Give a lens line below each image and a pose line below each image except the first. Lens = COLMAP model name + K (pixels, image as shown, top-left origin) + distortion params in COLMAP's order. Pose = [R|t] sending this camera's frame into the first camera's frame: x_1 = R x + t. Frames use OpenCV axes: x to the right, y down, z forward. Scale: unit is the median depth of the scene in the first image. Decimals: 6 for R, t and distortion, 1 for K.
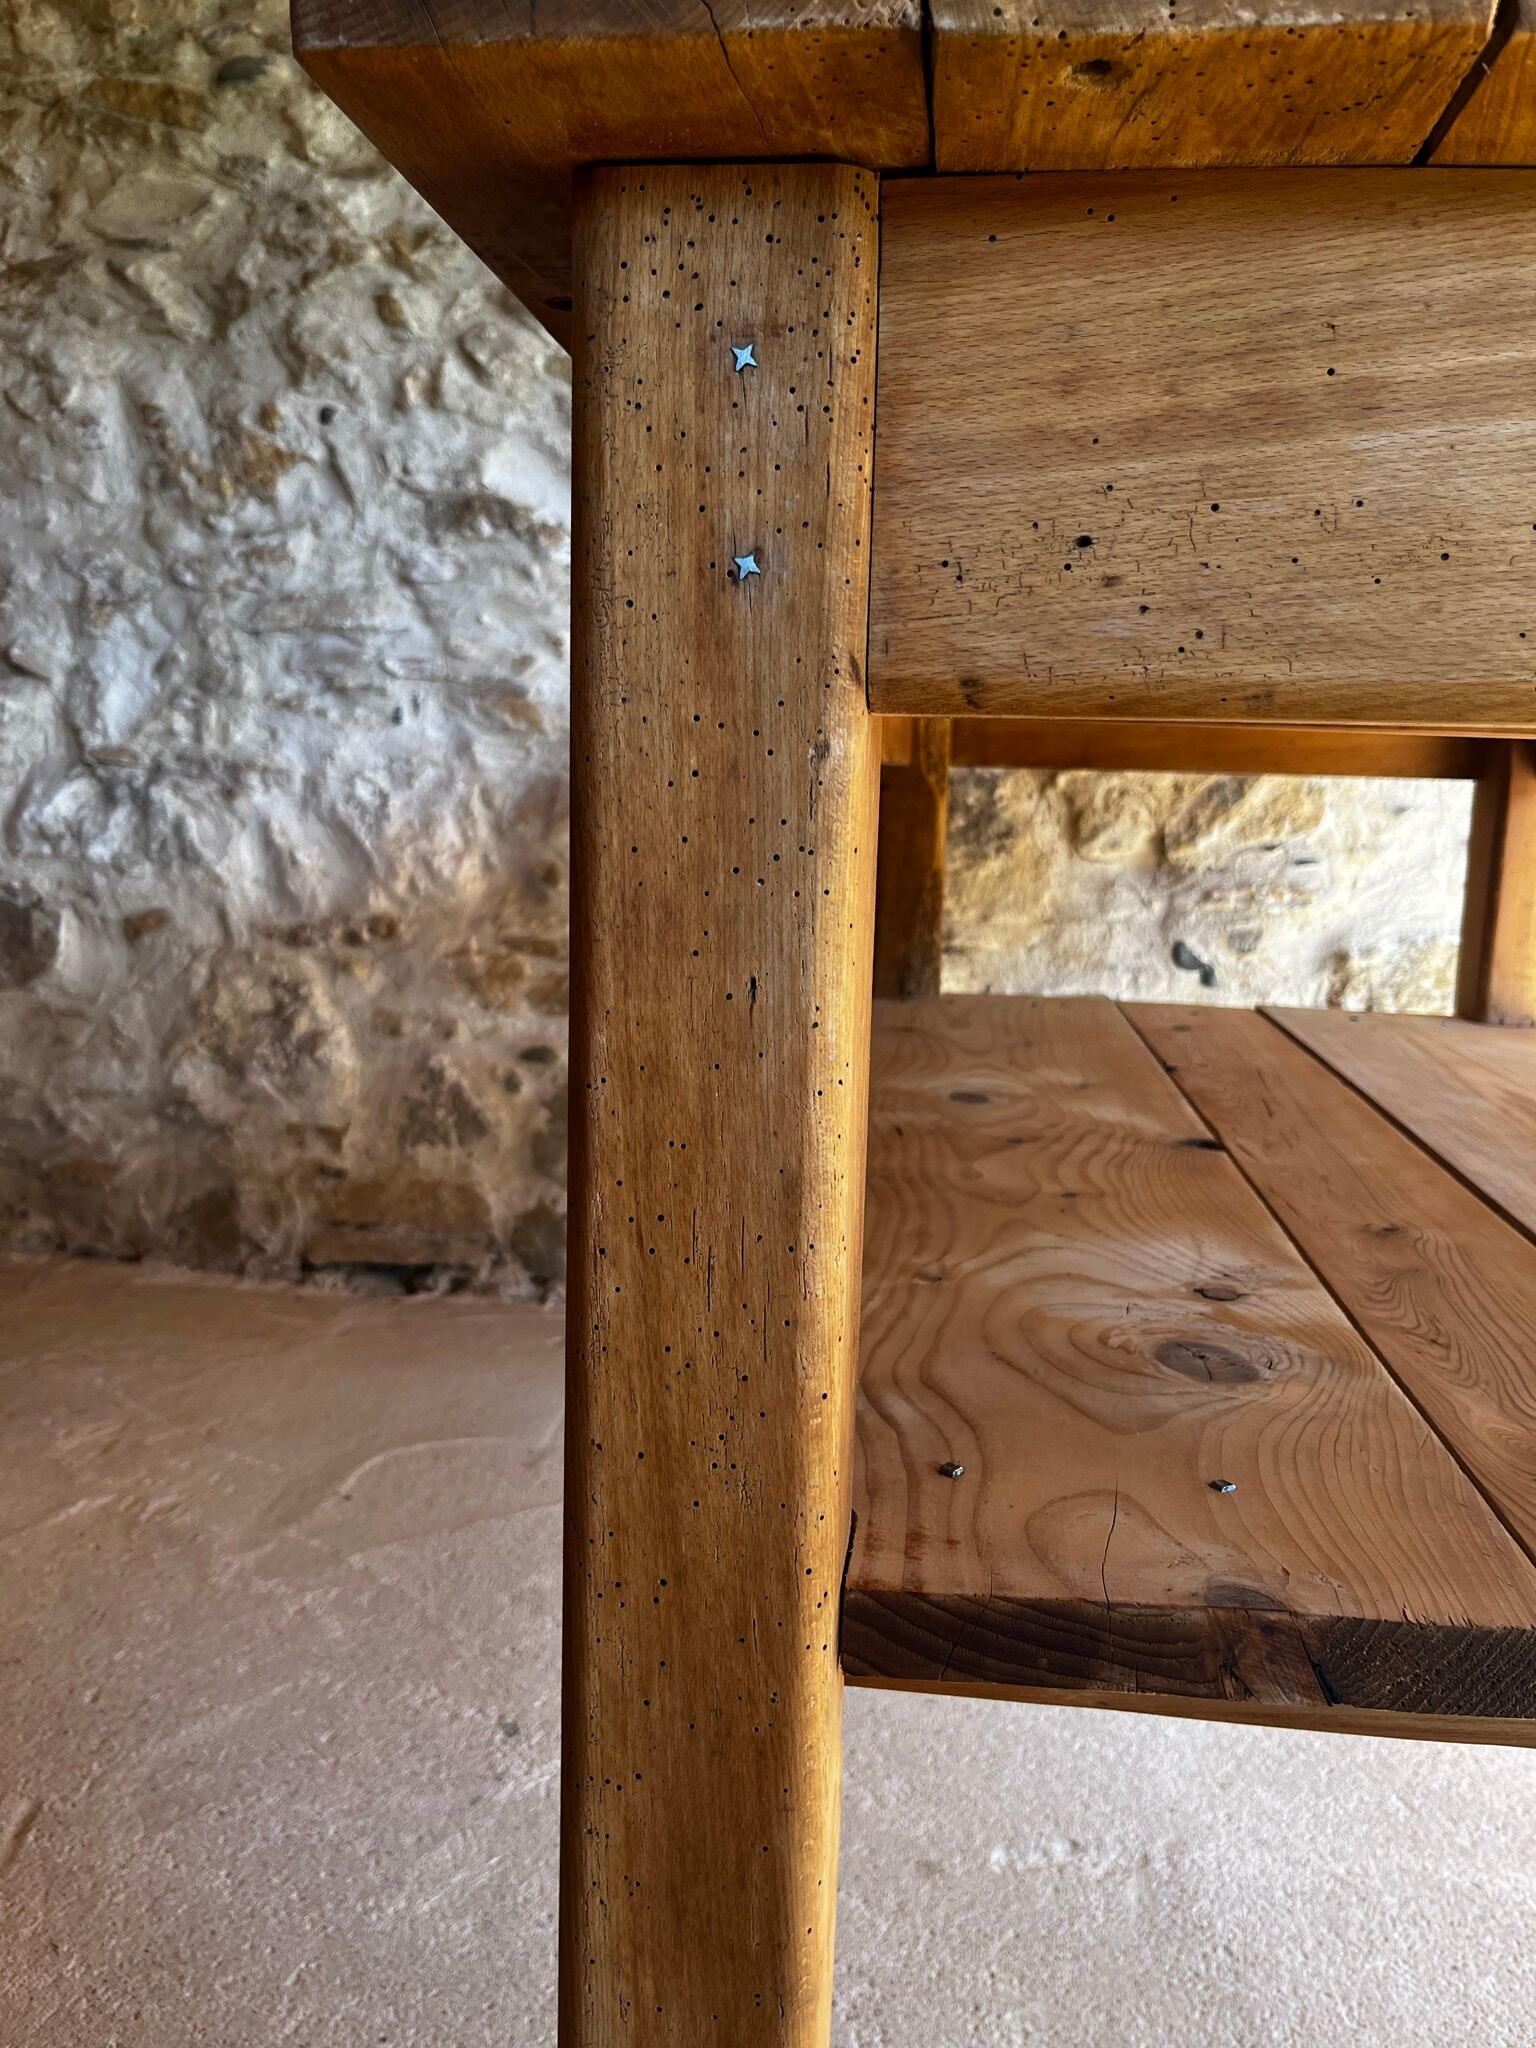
lens RADIAL K [[1579.0, 0, 763.7], [0, 1579.0, 1011.9], [0, 0, 1]] dist [0.020942, -0.032524]
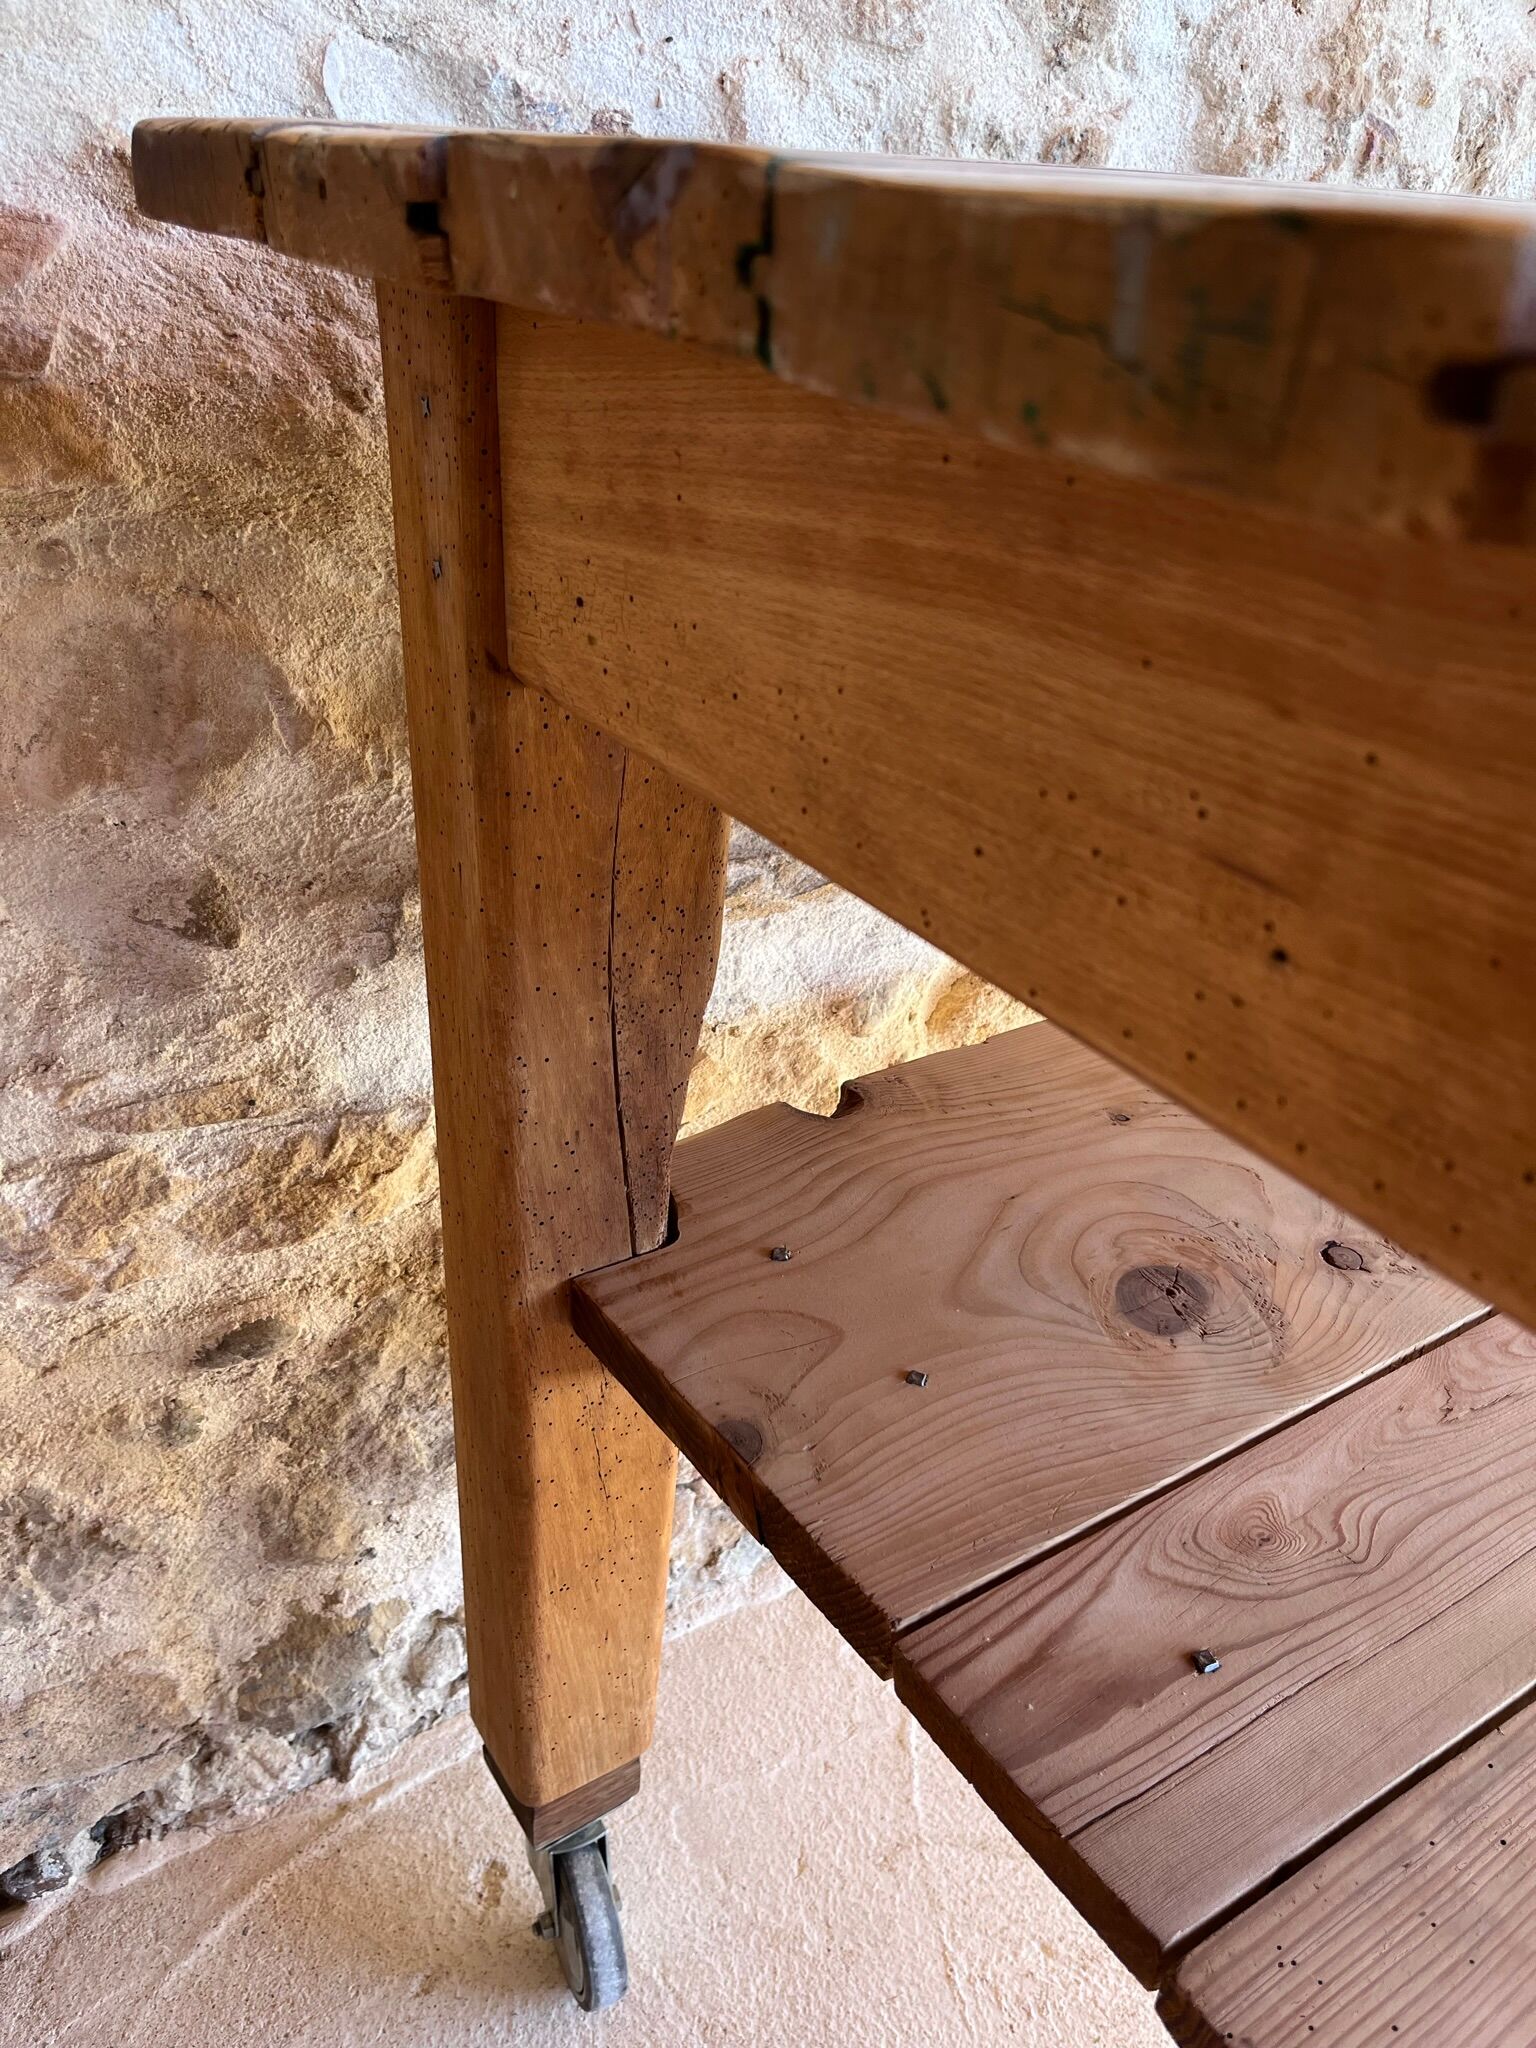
lens RADIAL K [[1556.9, 0, 767.9], [0, 1556.9, 1038.3], [0, 0, 1]] dist [0.082887, -0.128894]
pose [[0.756093, -0.319528, 0.571162, -0.243809], [0.071355, 0.907761, 0.413374, -0.192733], [-0.650563, -0.271794, 0.709151, 0.666866]]
